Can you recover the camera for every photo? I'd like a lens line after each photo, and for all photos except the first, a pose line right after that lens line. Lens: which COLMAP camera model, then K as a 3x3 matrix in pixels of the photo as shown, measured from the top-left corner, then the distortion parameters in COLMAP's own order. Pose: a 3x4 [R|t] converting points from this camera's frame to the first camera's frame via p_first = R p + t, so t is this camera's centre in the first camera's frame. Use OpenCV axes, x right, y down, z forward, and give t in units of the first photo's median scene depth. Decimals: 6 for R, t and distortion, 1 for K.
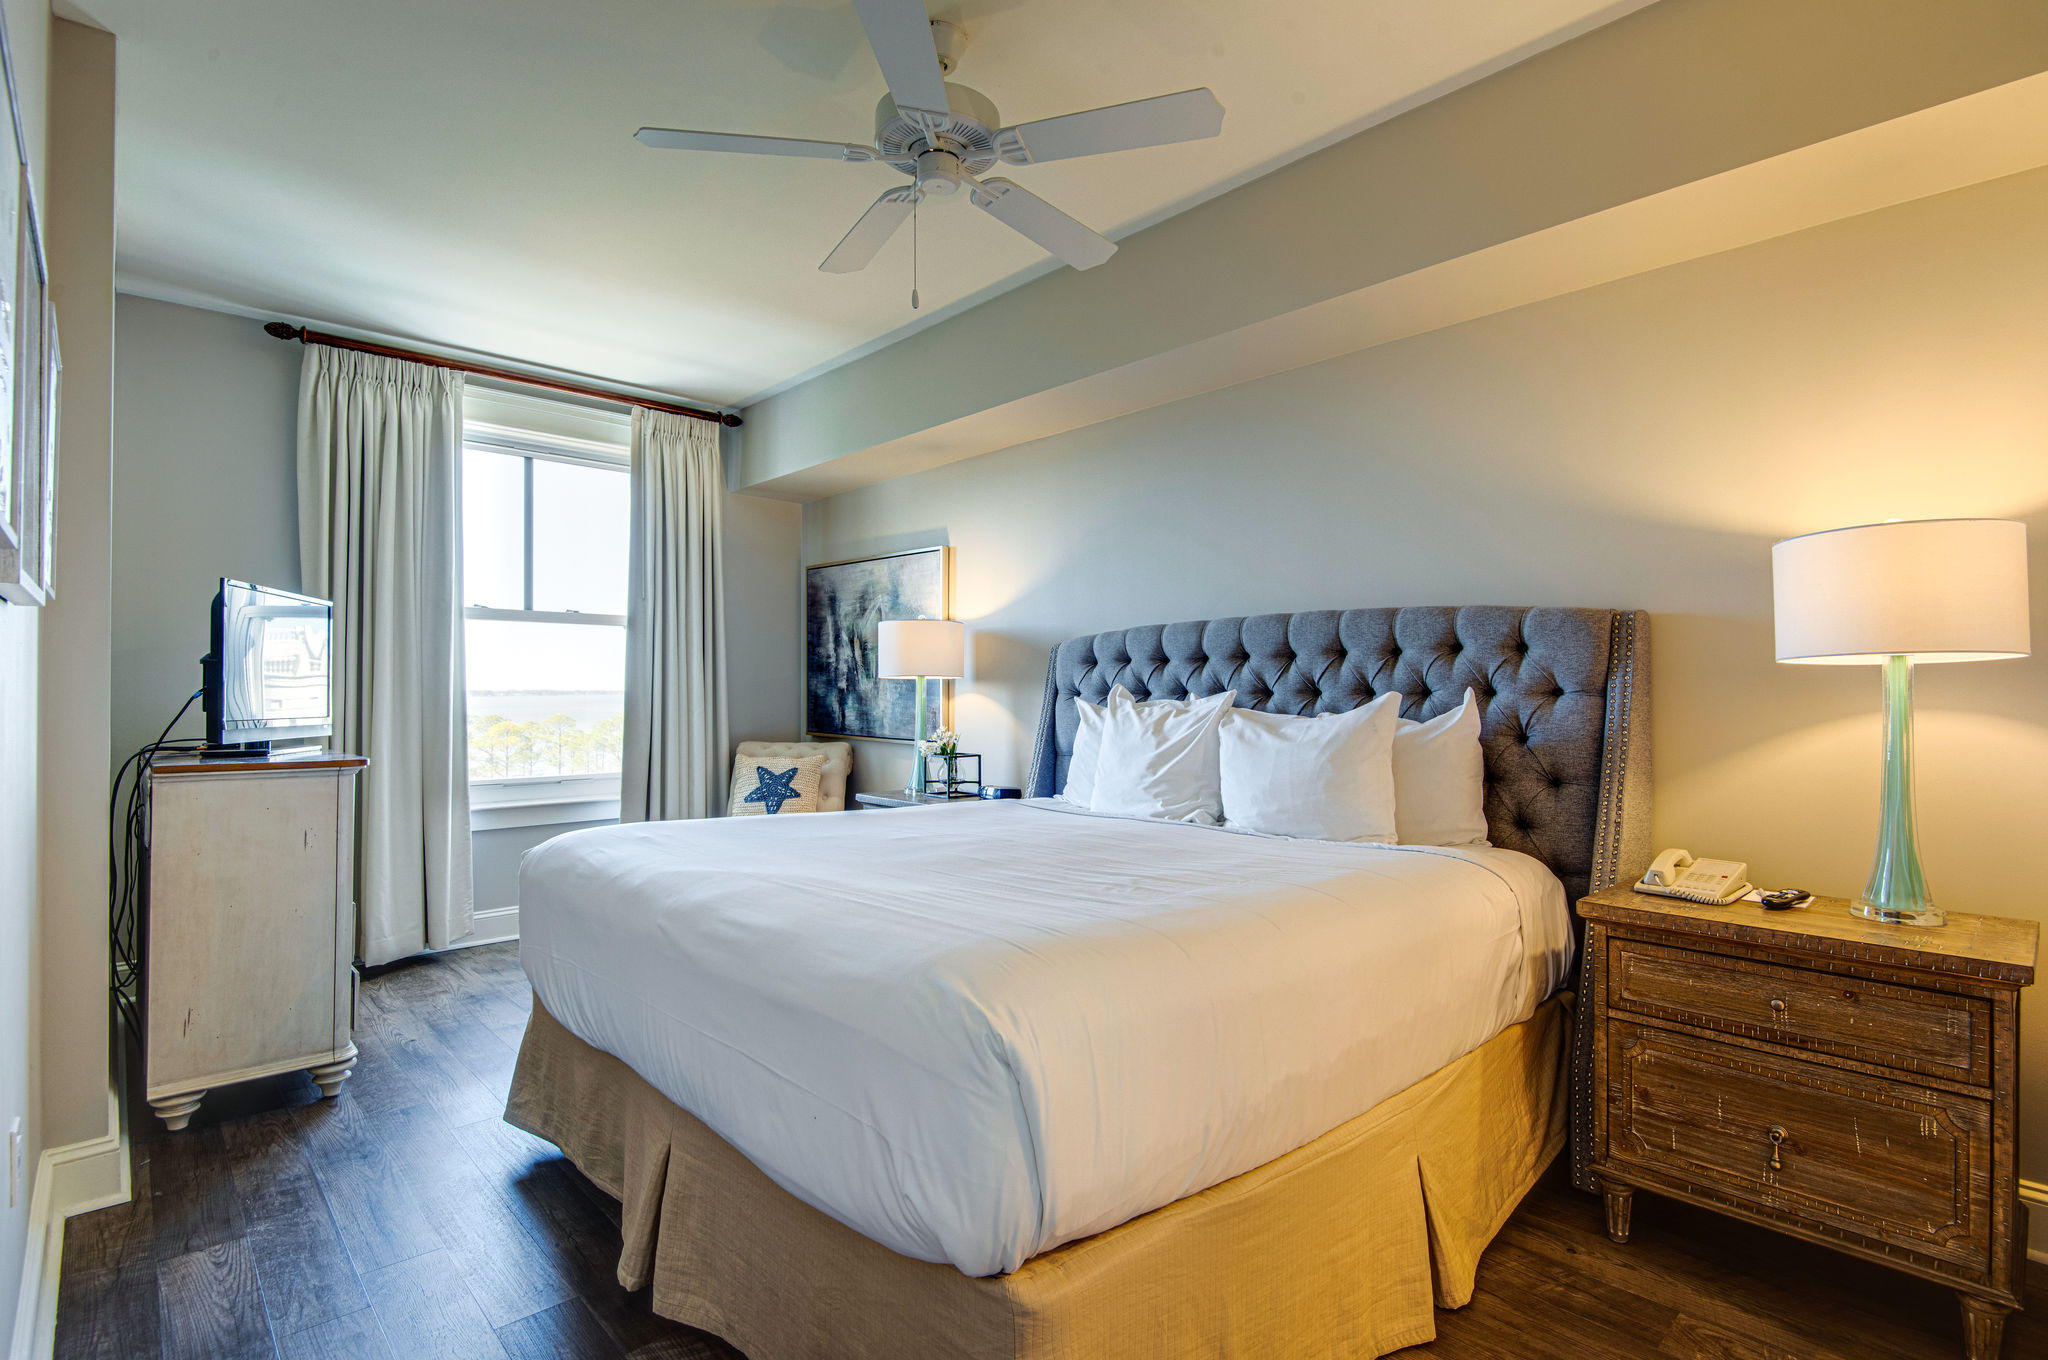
lens RADIAL K [[978.7, 0, 1045.4], [0, 978.7, 685.9], [0, 0, 1]] dist [0.022670, -0.014955]
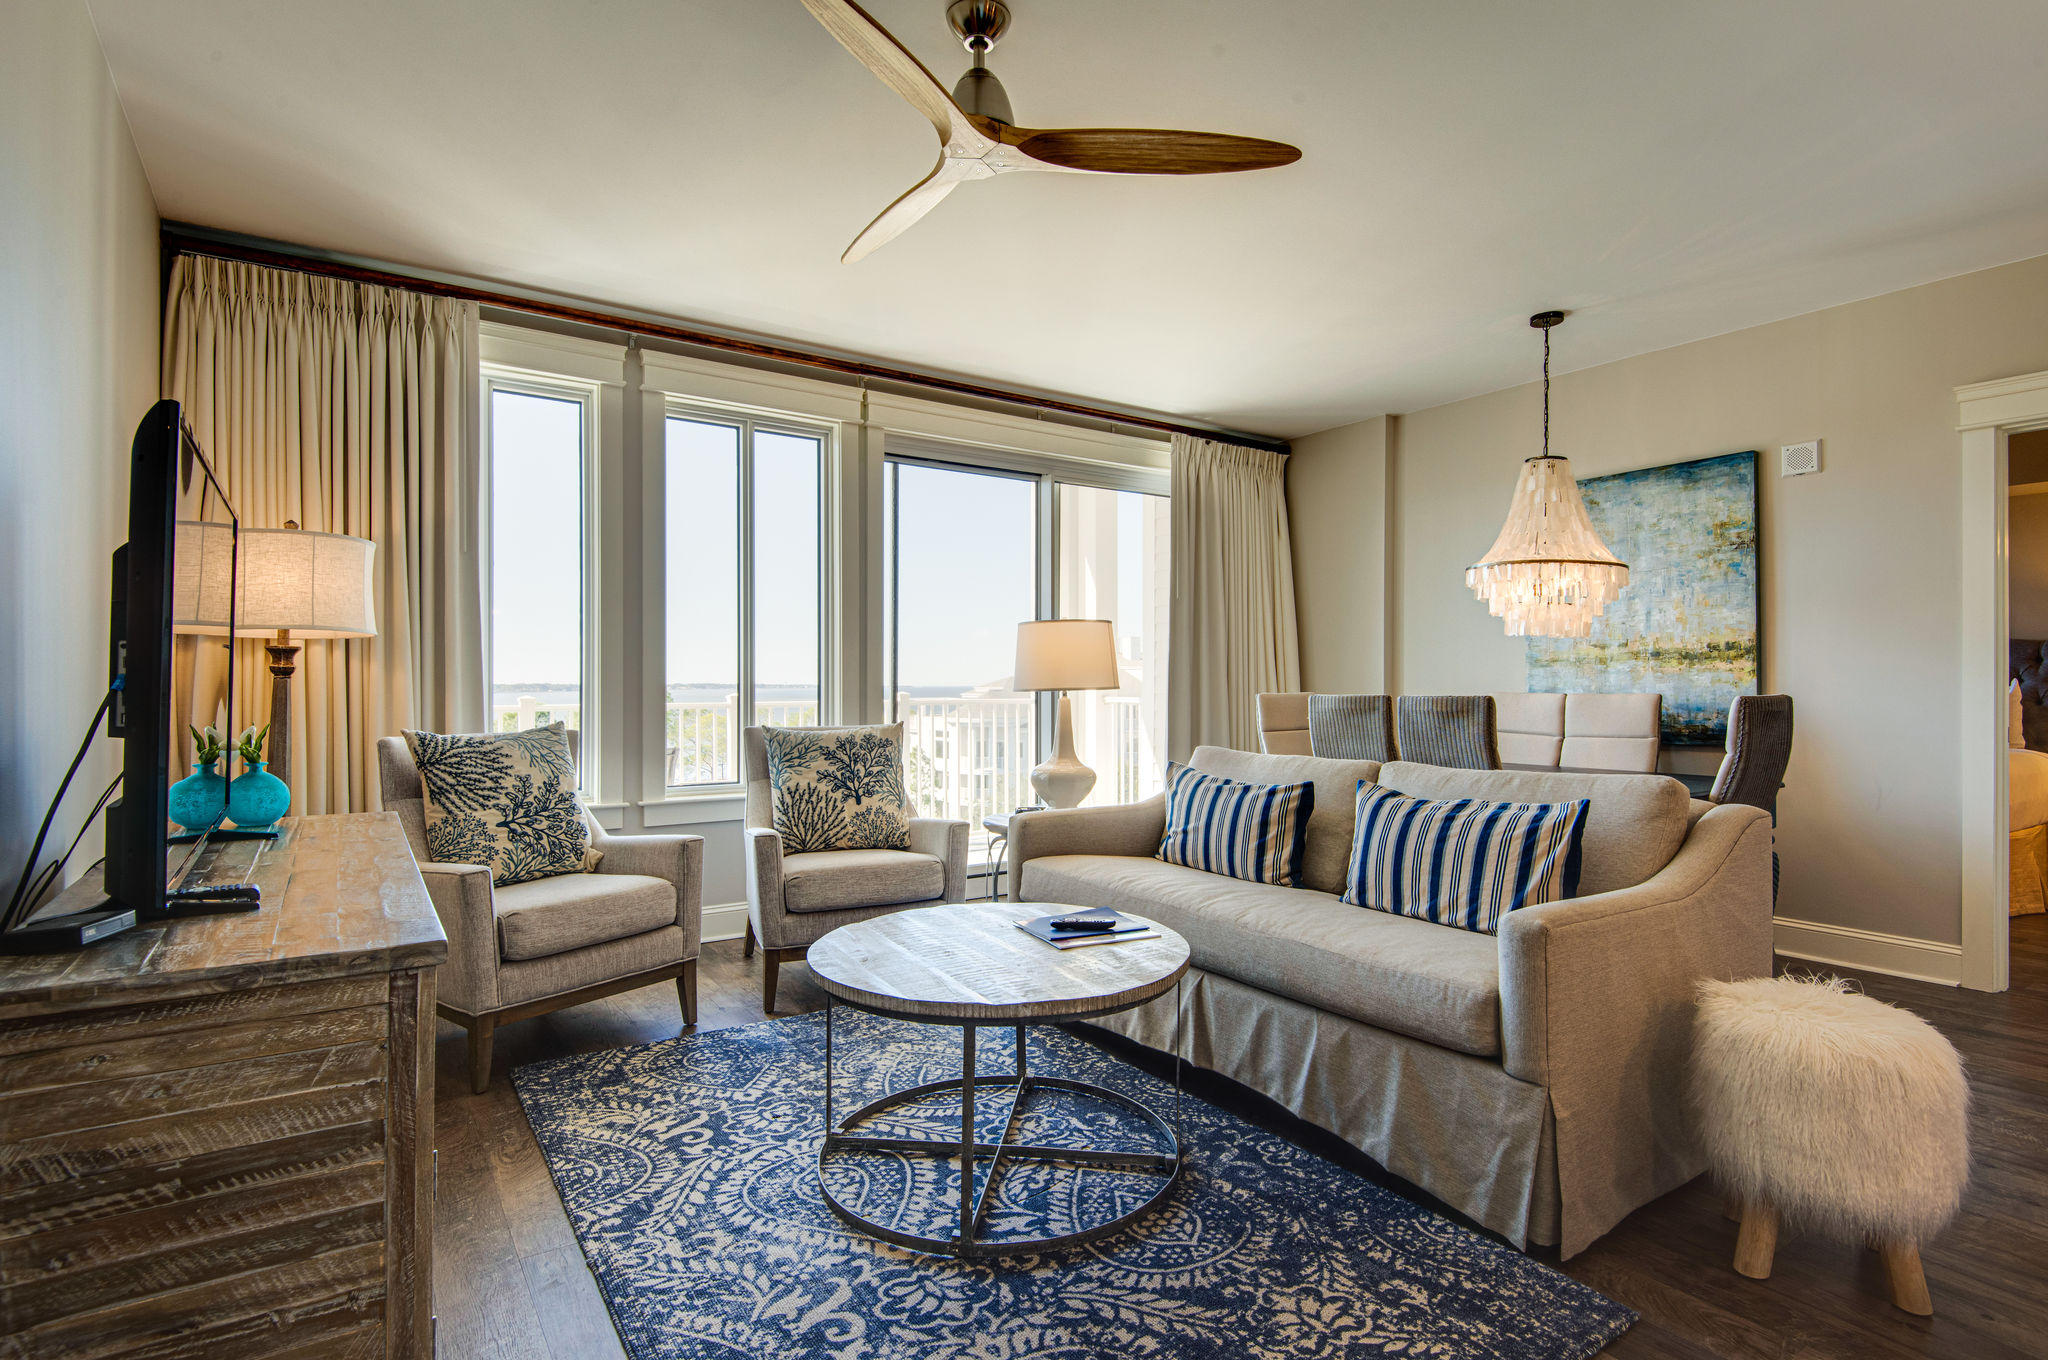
lens RADIAL K [[1019.8, 0, 1032.9], [0, 1019.8, 678.8], [0, 0, 1]] dist [0.021858, -0.016636]
pose [[0.986434, 0.001404, -0.164151, -1.315362], [-0.000797, 0.999993, 0.003766, -0.003380], [0.164155, -0.003584, 0.986428, -1.564210]]
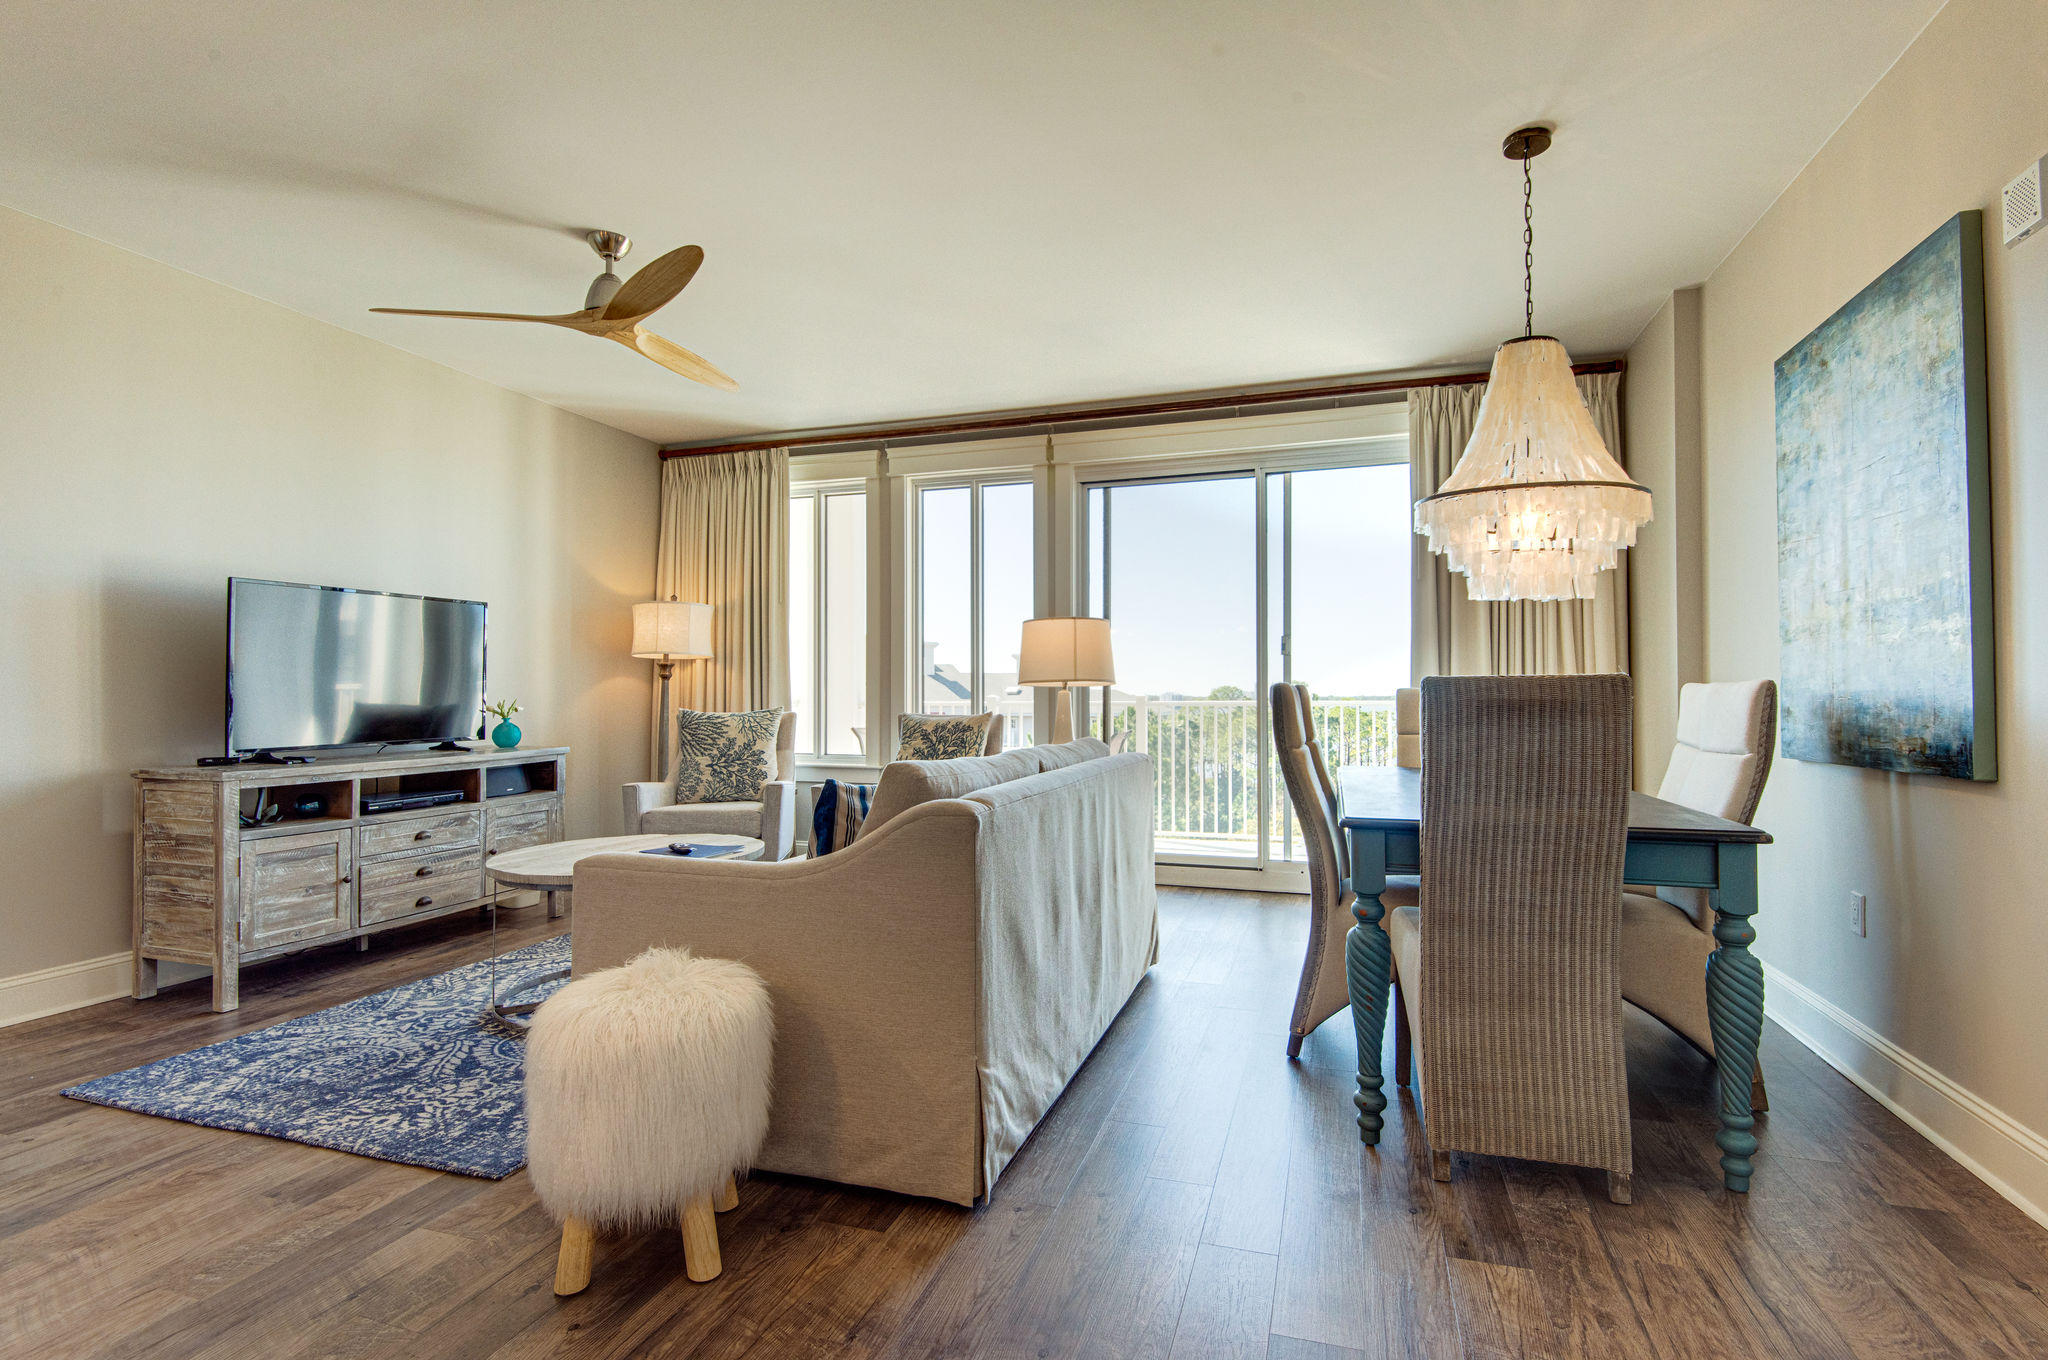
lens RADIAL K [[978.7, 0, 1025.1], [0, 978.7, 670.1], [0, 0, 1]] dist [0.022670, -0.014955]
pose [[0.476050, -0.022668, -0.879126, -0.074577], [0.006607, 0.999732, -0.022200, 0.033066], [0.879393, 0.004760, 0.476072, -0.811399]]
